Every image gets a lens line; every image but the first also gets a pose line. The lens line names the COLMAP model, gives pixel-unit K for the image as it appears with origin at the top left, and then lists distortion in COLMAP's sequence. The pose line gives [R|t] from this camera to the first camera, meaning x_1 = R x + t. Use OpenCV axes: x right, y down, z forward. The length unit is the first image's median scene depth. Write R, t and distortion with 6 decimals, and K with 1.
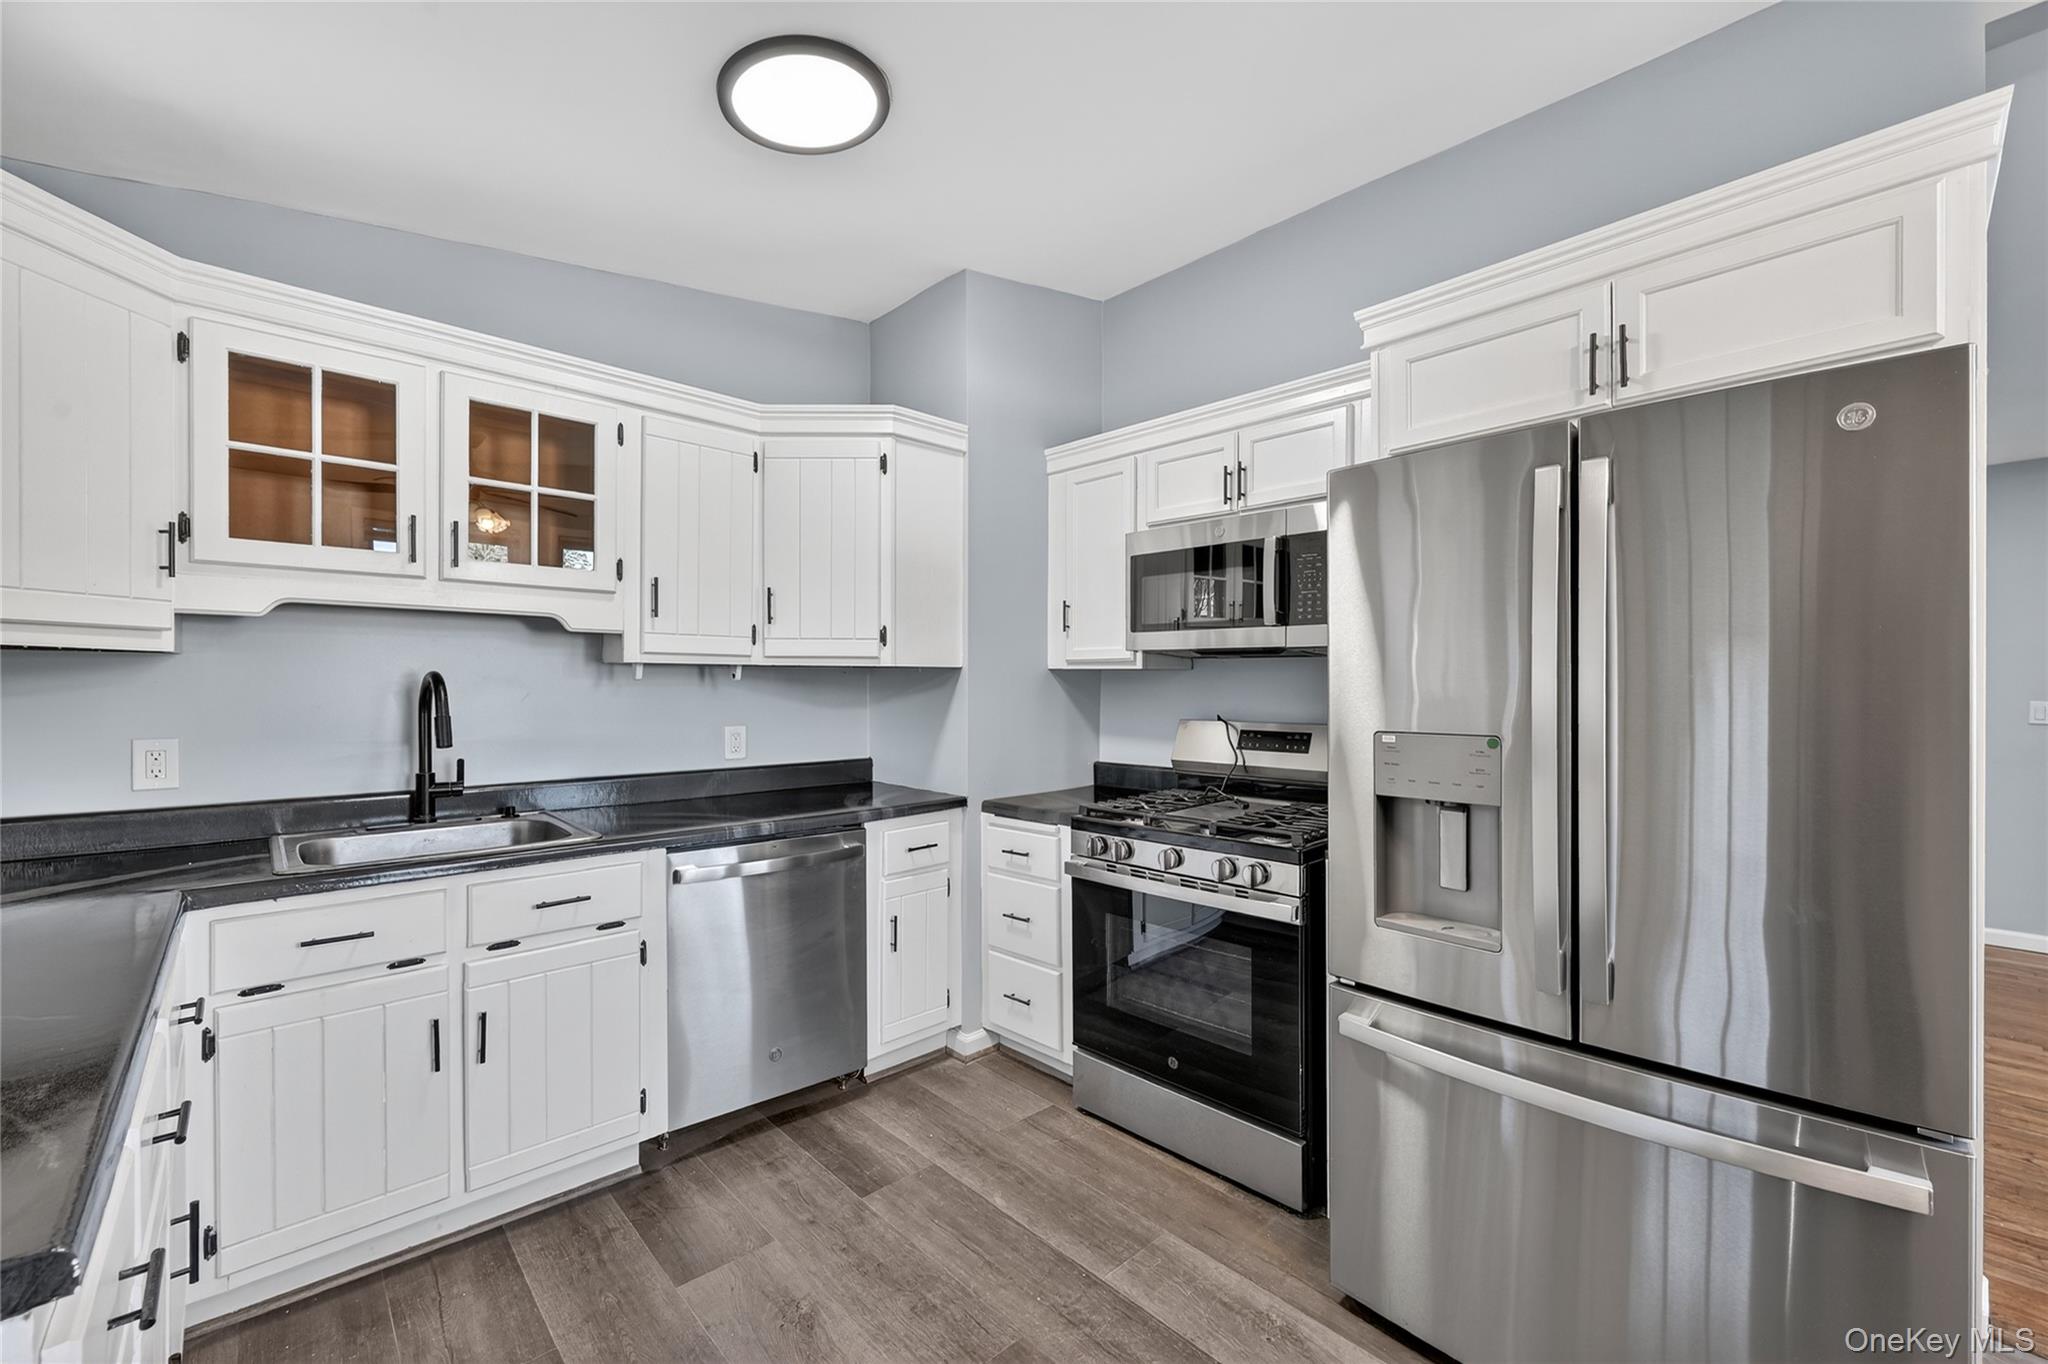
lens RADIAL K [[812.1, 0, 1026.7], [0, 812.1, 689.3], [0, 0, 1]] dist [-0.004435, -0.000210]
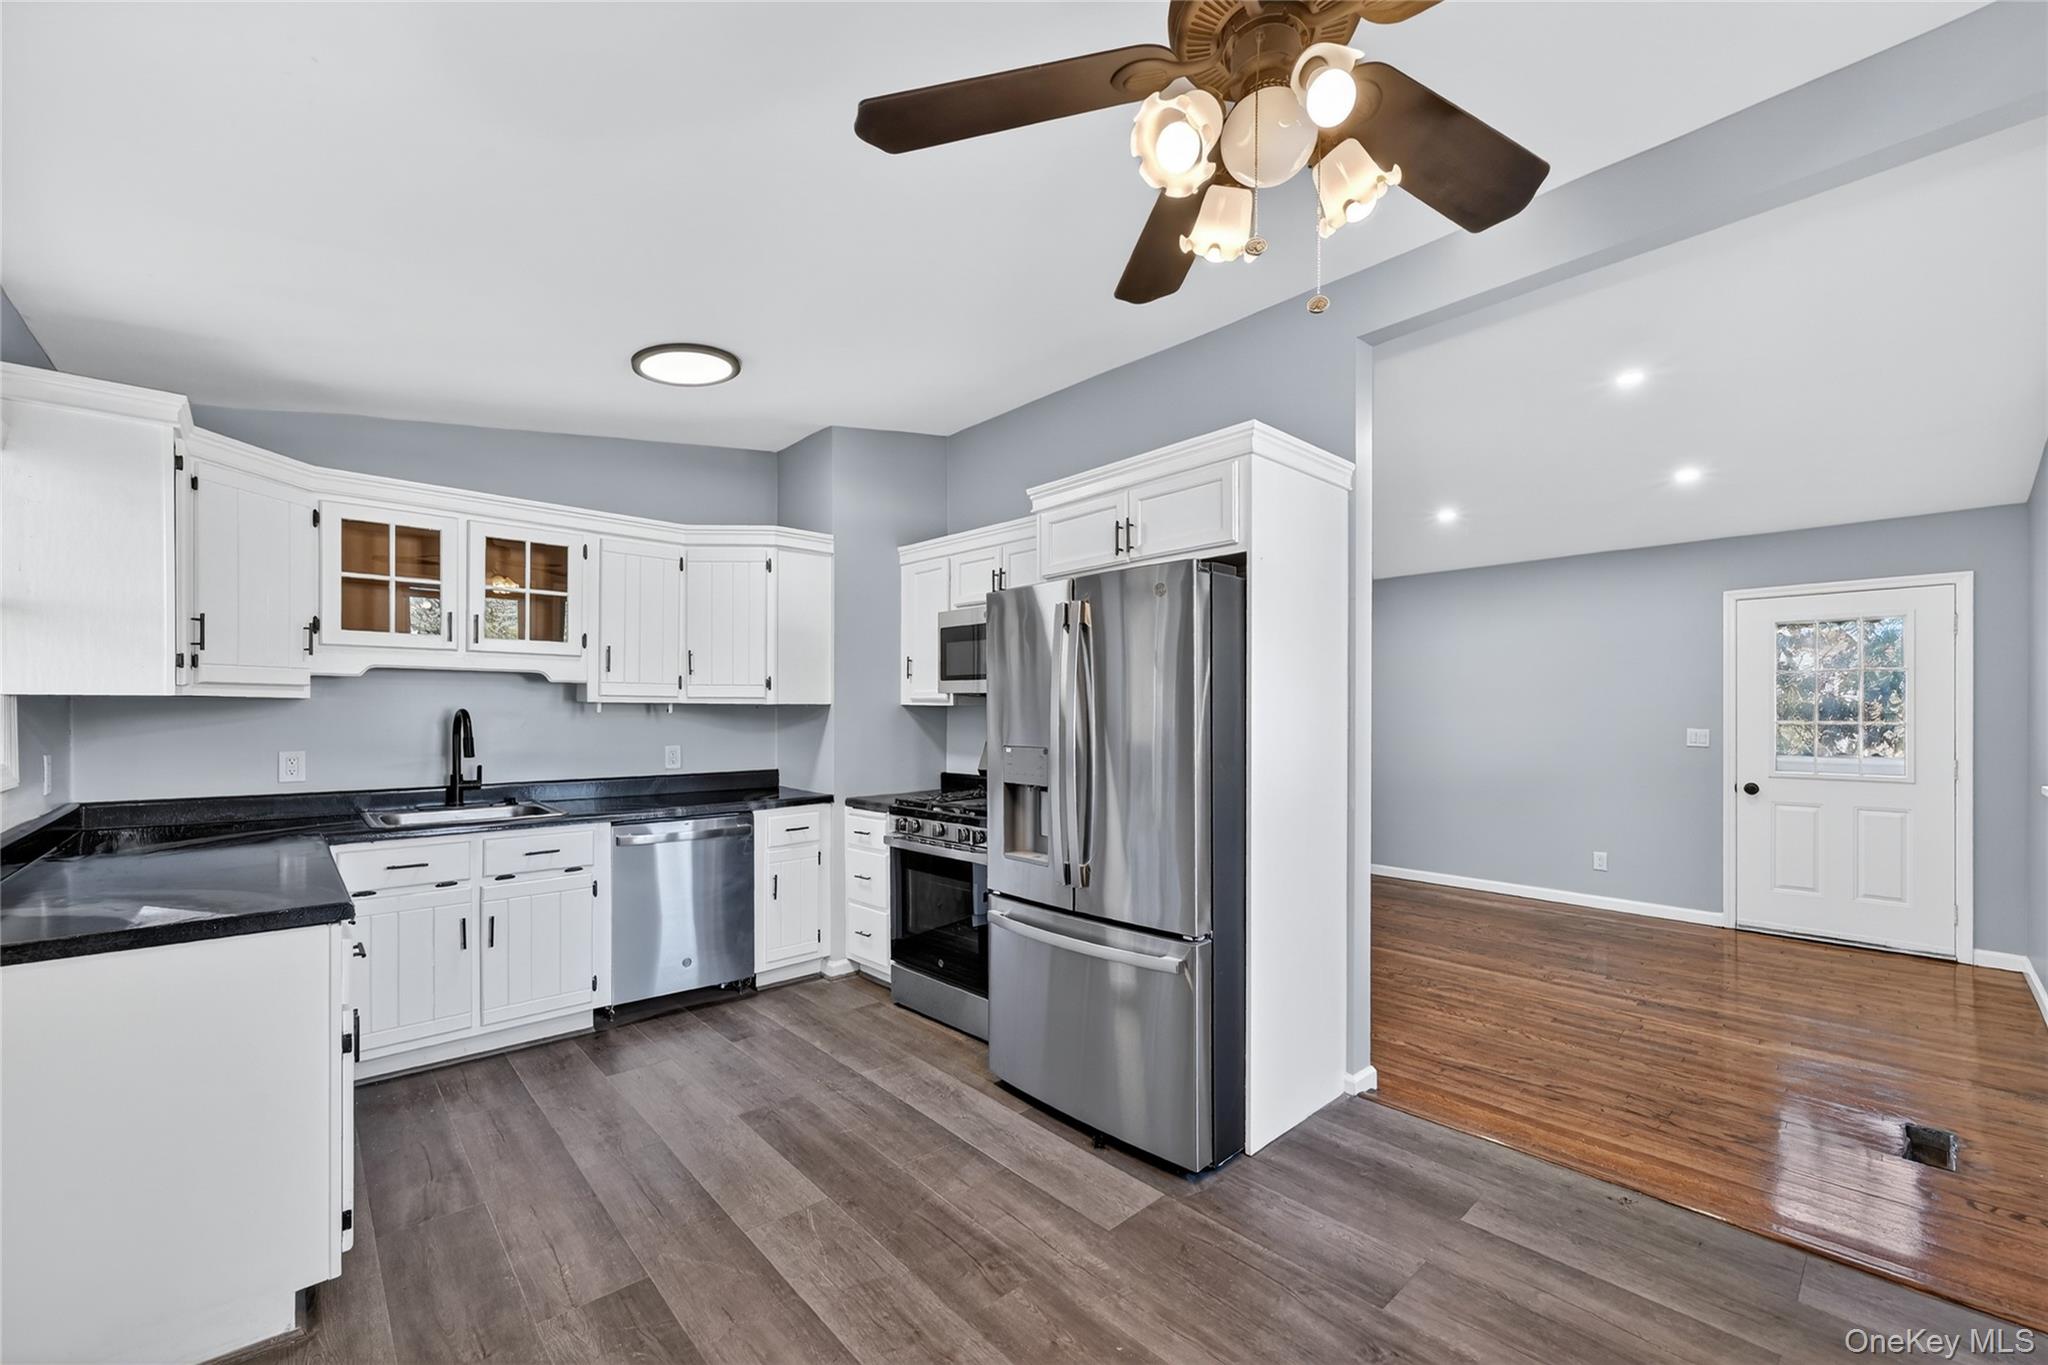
lens RADIAL K [[812.1, 0, 1038.2], [0, 812.1, 714.1], [0, 0, 1]] dist [-0.004435, -0.000210]
pose [[0.999993, 0.000859, -0.003515, 0.383668], [-0.000866, 0.999998, -0.001968, -0.009486], [0.003514, 0.001971, 0.999992, -0.557879]]
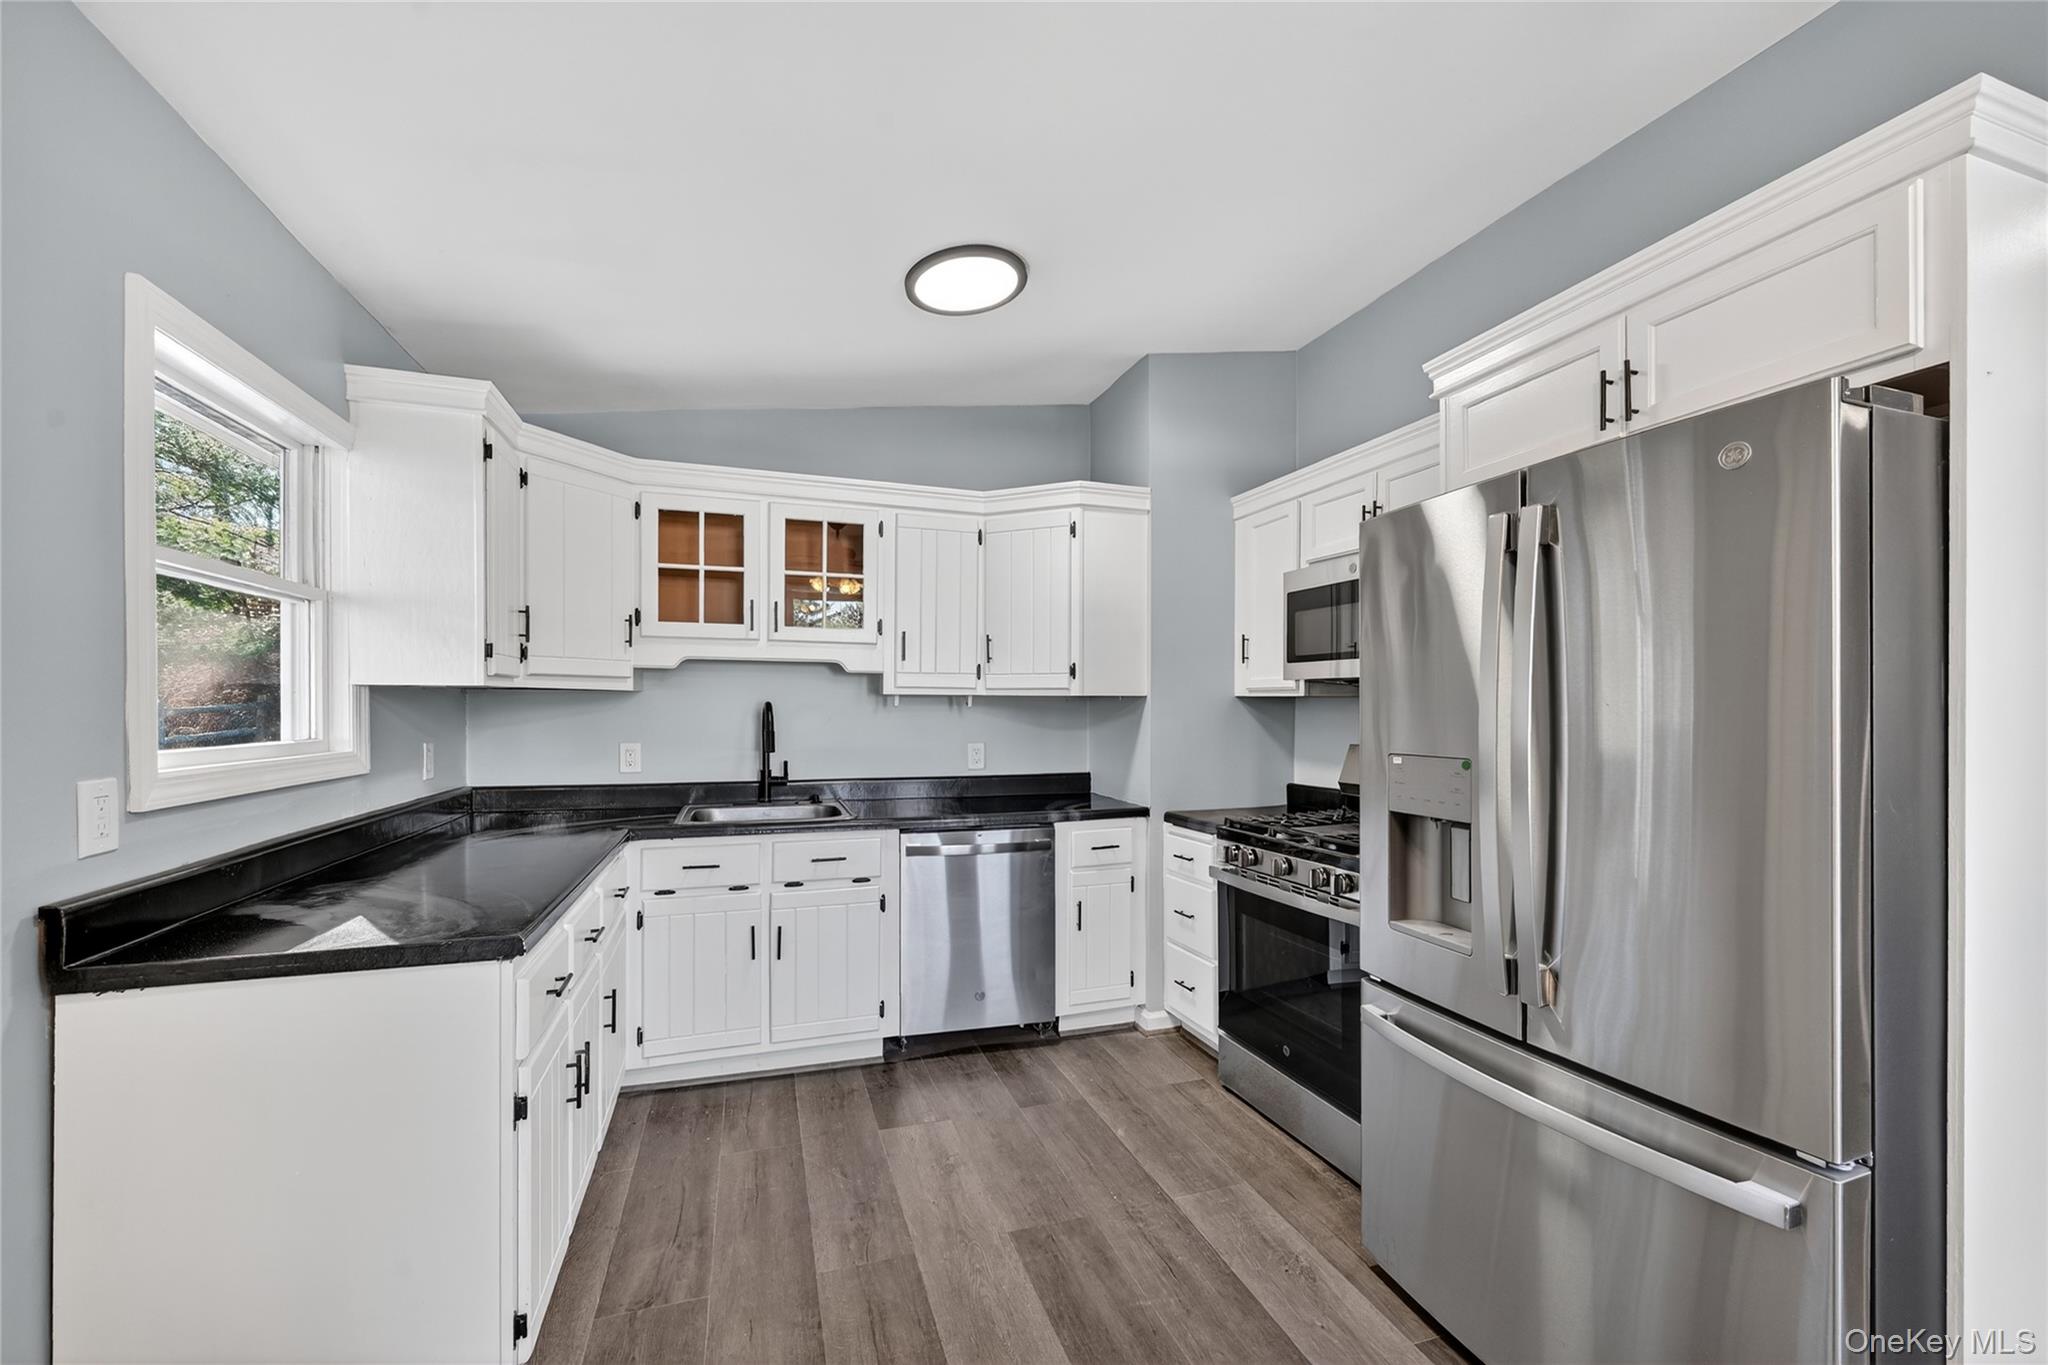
lens RADIAL K [[812.1, 0, 1034.4], [0, 812.1, 711.1], [0, 0, 1]] dist [-0.004435, -0.000210]
pose [[0.911789, 0.001952, -0.410654, 0.333630], [-0.003703, 0.999987, -0.003469, -0.000832], [0.410642, 0.004683, 0.911785, -0.166252]]
